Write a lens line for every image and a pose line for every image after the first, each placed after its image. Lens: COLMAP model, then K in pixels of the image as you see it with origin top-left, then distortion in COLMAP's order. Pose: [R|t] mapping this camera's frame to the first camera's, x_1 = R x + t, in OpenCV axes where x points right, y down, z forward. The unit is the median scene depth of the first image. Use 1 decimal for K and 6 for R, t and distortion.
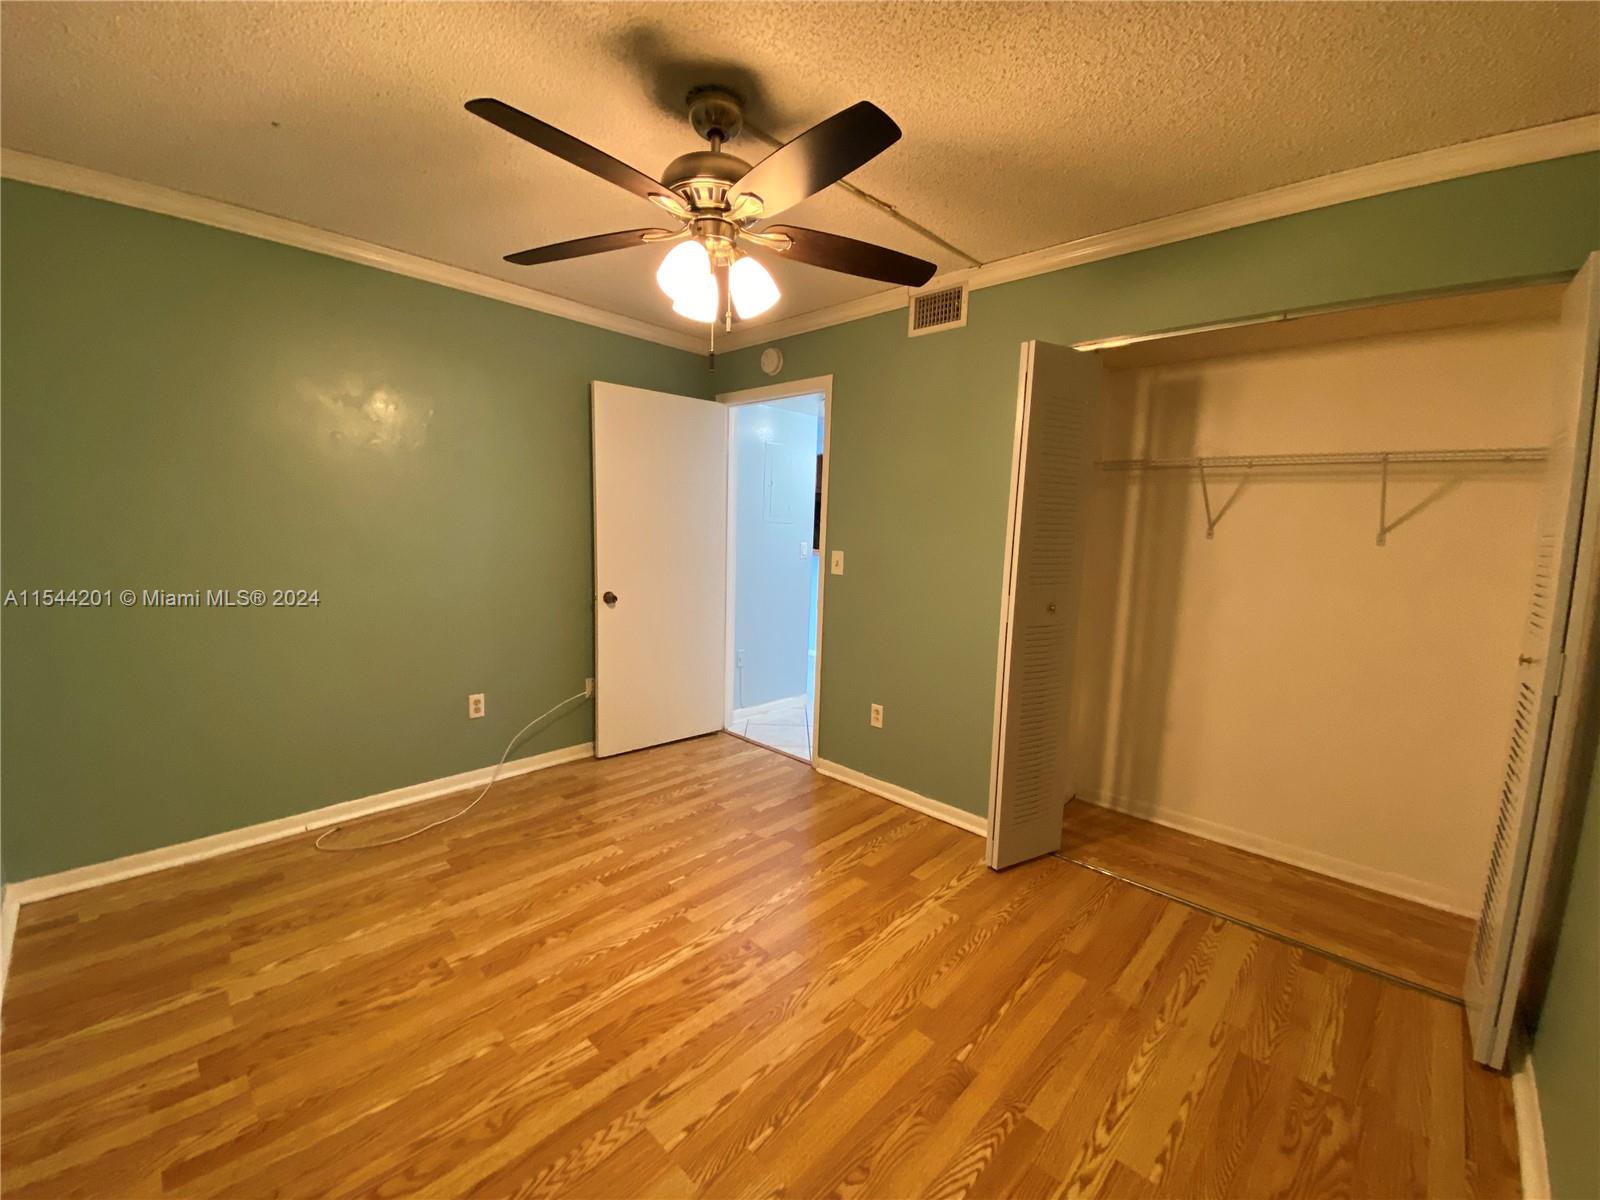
lens RADIAL K [[654.3, 0, 793.9], [0, 654.3, 594.0], [0, 0, 1]] dist [0.000538, -0.014364]
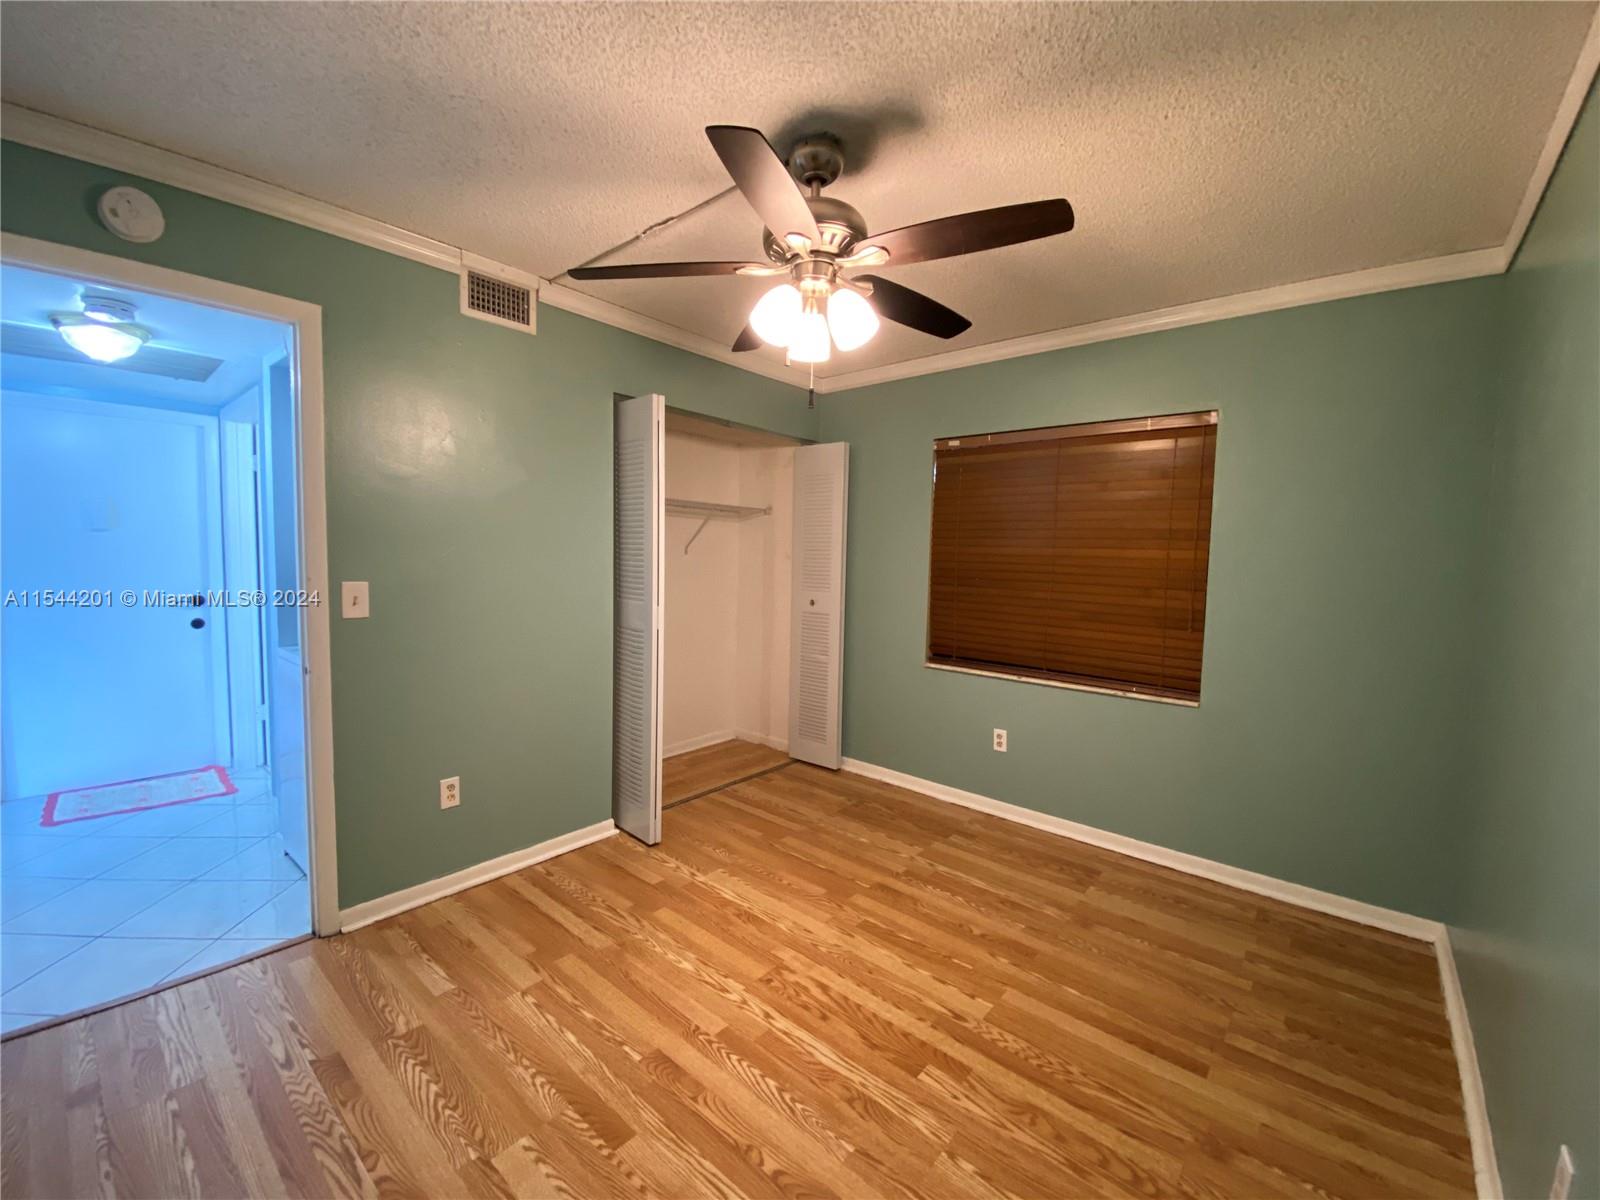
lens RADIAL K [[654.3, 0, 793.9], [0, 654.3, 594.0], [0, 0, 1]] dist [0.000538, -0.014364]
pose [[-0.052455, -0.105570, 0.993027, -1.094226], [0.094042, 0.989455, 0.110158, -0.163476], [-0.994185, 0.099165, -0.041974, 1.033130]]
